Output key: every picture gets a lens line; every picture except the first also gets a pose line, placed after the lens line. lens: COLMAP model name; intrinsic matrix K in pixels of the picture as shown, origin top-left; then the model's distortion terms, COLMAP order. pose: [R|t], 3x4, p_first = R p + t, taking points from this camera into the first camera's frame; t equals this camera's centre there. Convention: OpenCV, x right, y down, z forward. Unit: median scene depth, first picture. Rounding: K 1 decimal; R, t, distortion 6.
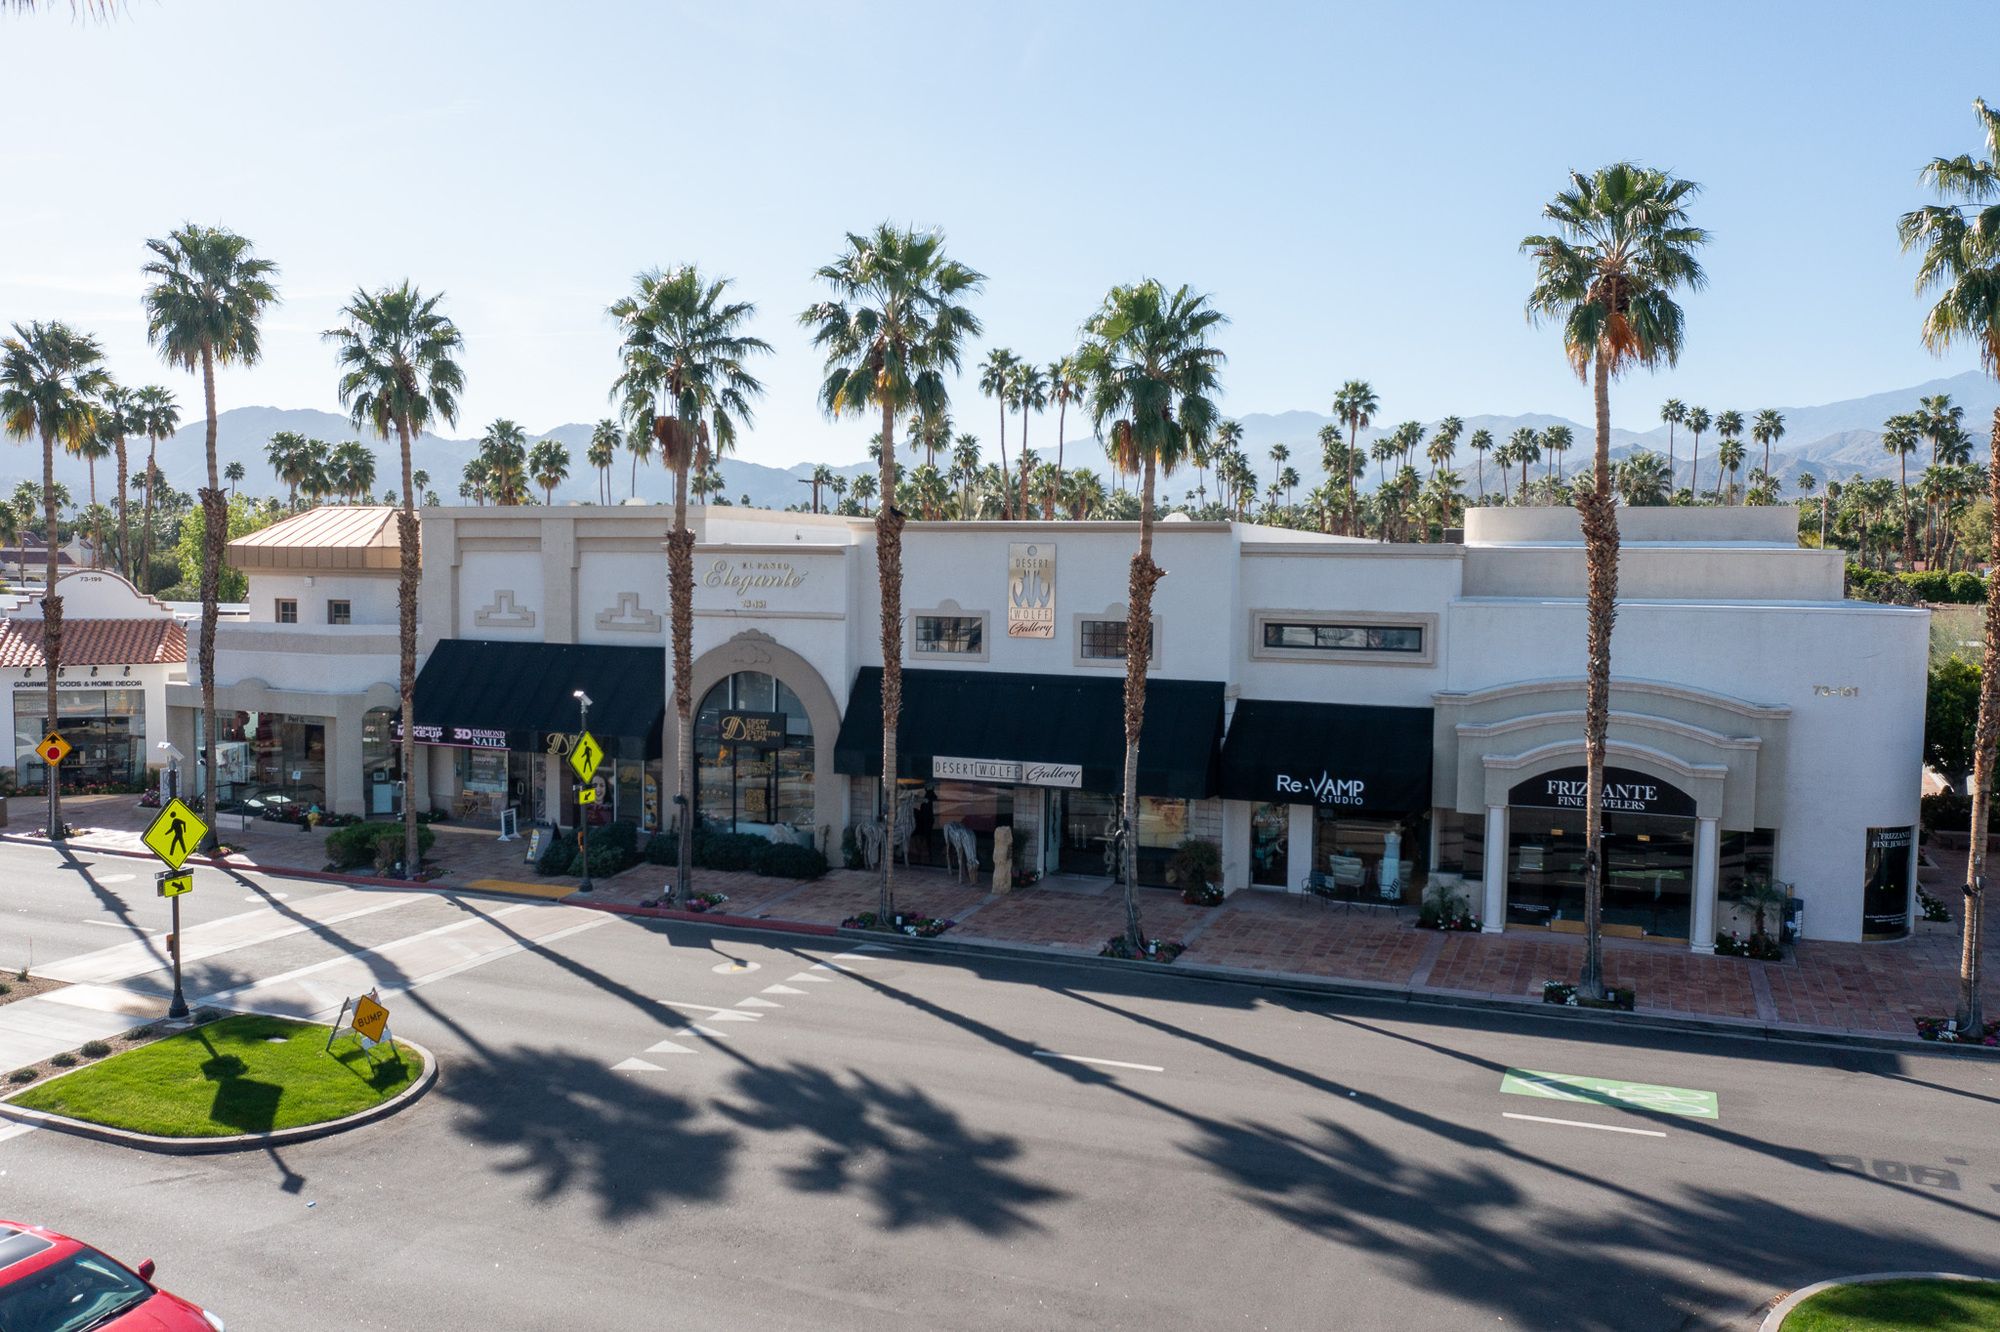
lens RADIAL K [[1587.8, 0, 1002.8], [0, 1587.8, 636.7], [0, 0, 1]] dist [-0.007052, -0.002586]
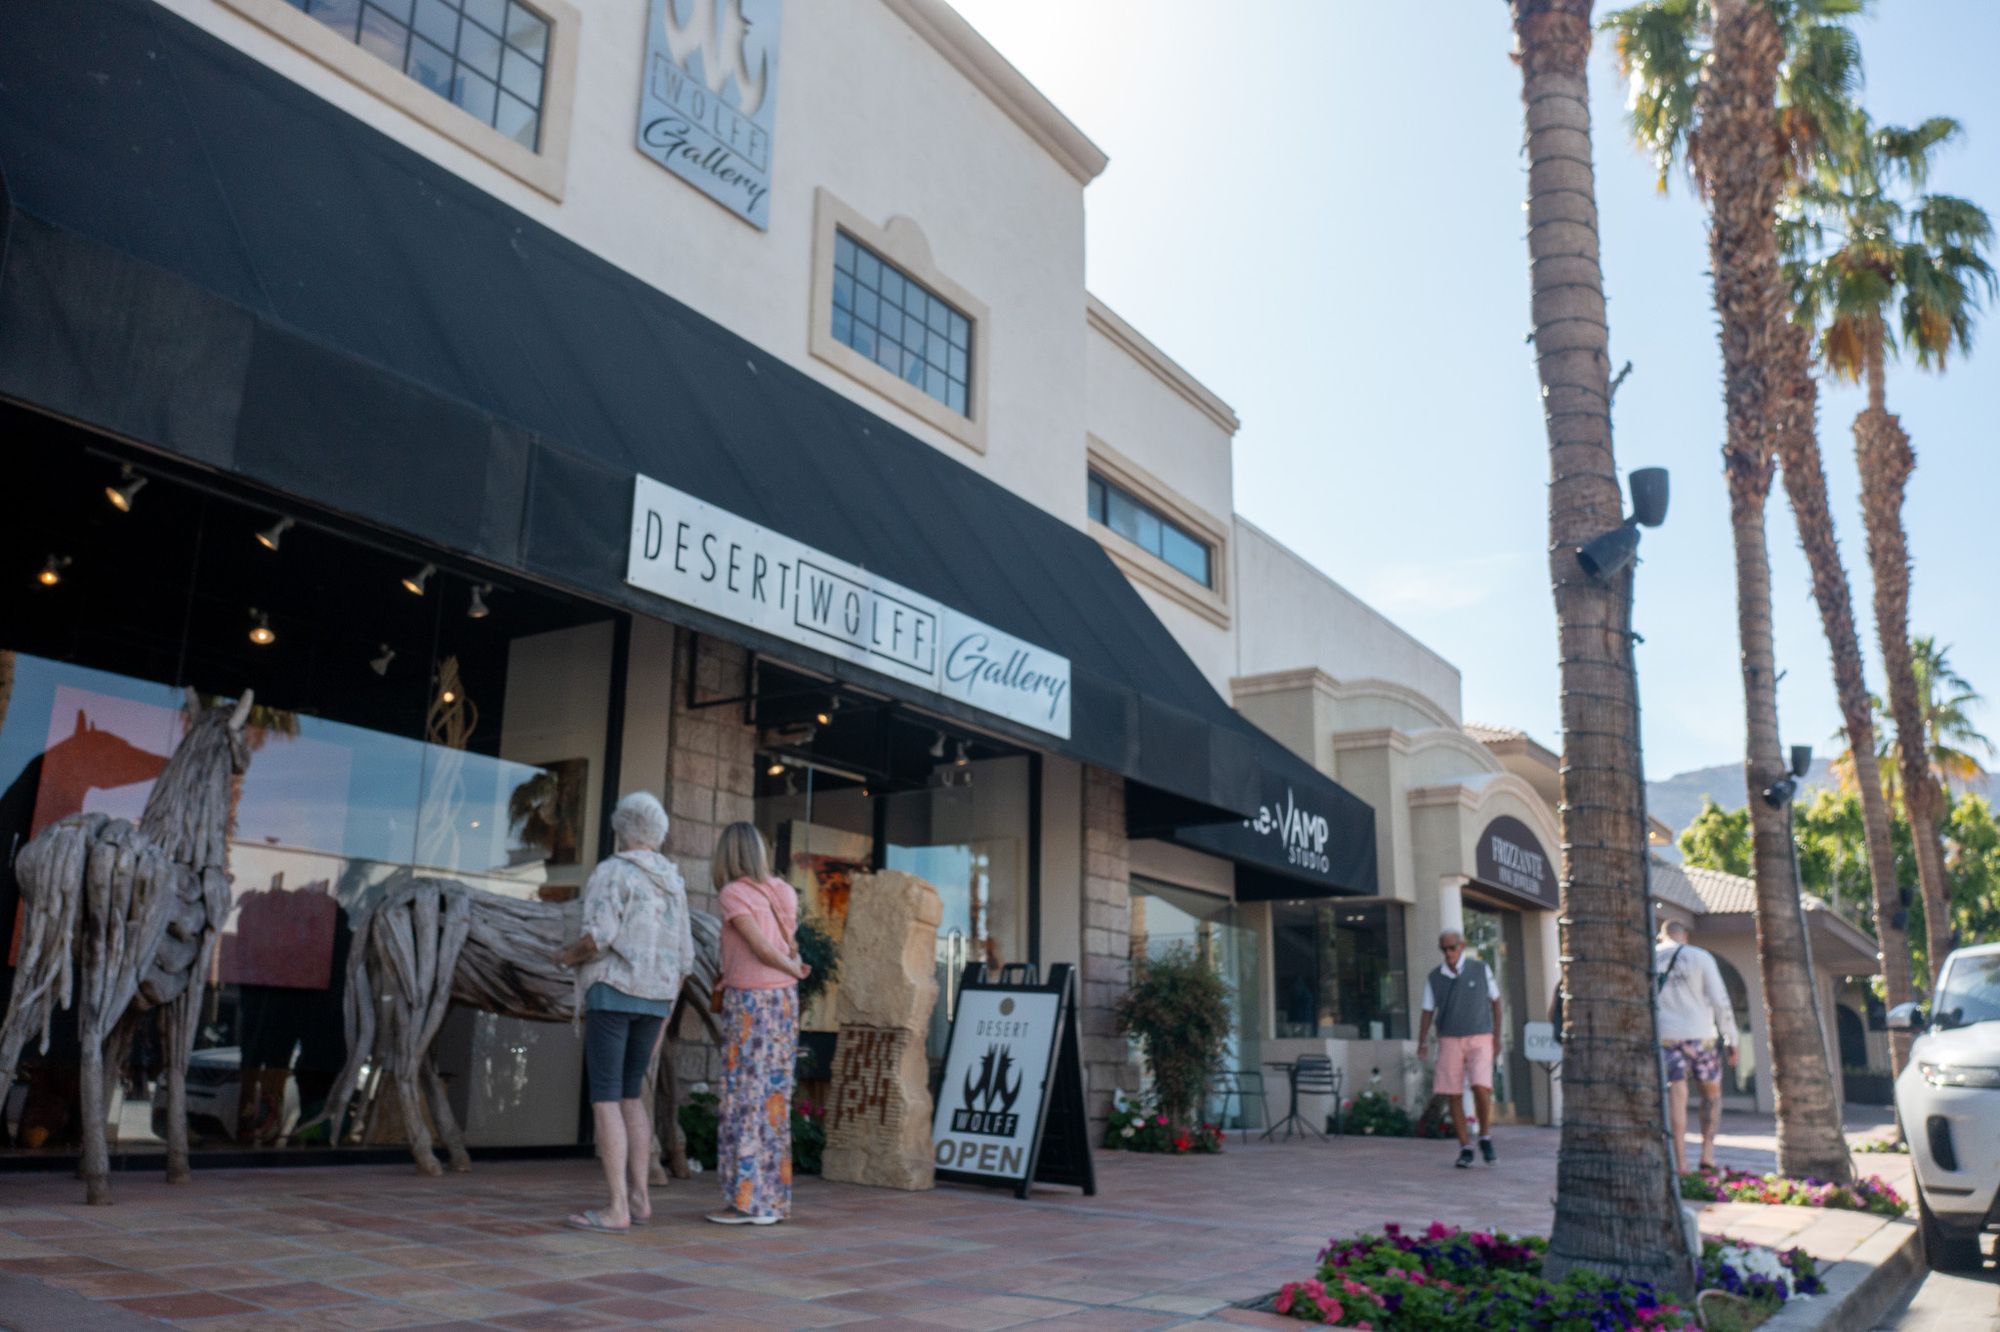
lens RADIAL K [[1618.7, 0, 1005.9], [0, 1618.7, 656.9], [0, 0, 1]] dist [-0.005833, -0.006226]
pose [[0.203310, 0.238851, 0.949534, -0.213284], [0.043899, 0.966590, -0.252541, 0.148478], [-0.978130, 0.093028, 0.186032, 0.948110]]
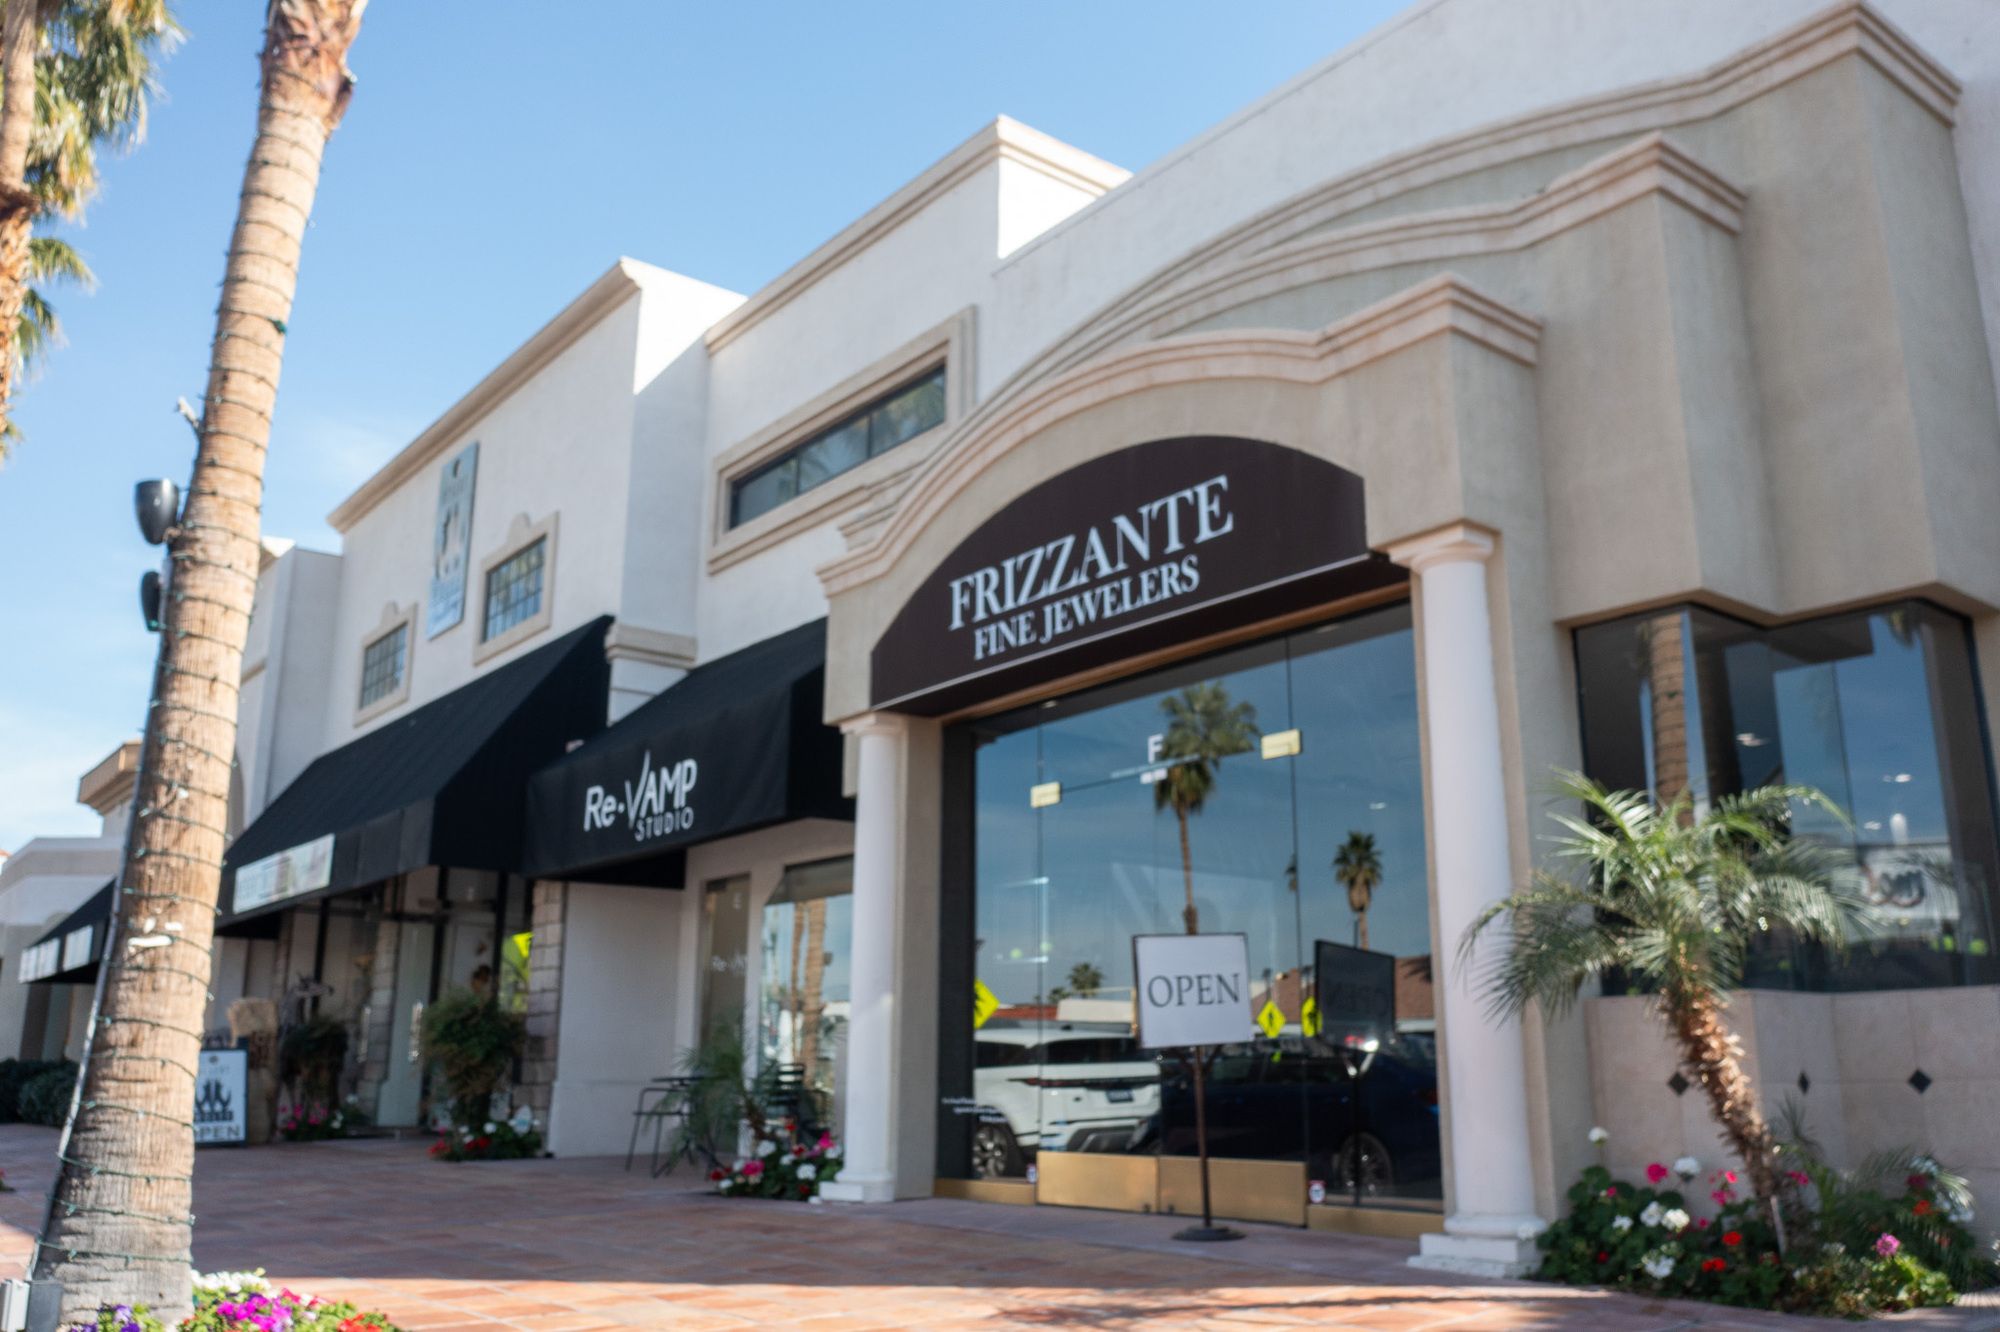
lens RADIAL K [[1629.9, 0, 1000.0], [0, 1629.9, 666.0], [0, 0, 1]] dist [-0.011648, 0.008659]
pose [[0.859929, -0.141317, -0.490460, 0.433916], [-0.014322, 0.953849, -0.299945, 0.167106], [0.510212, 0.264956, 0.818219, 0.704337]]
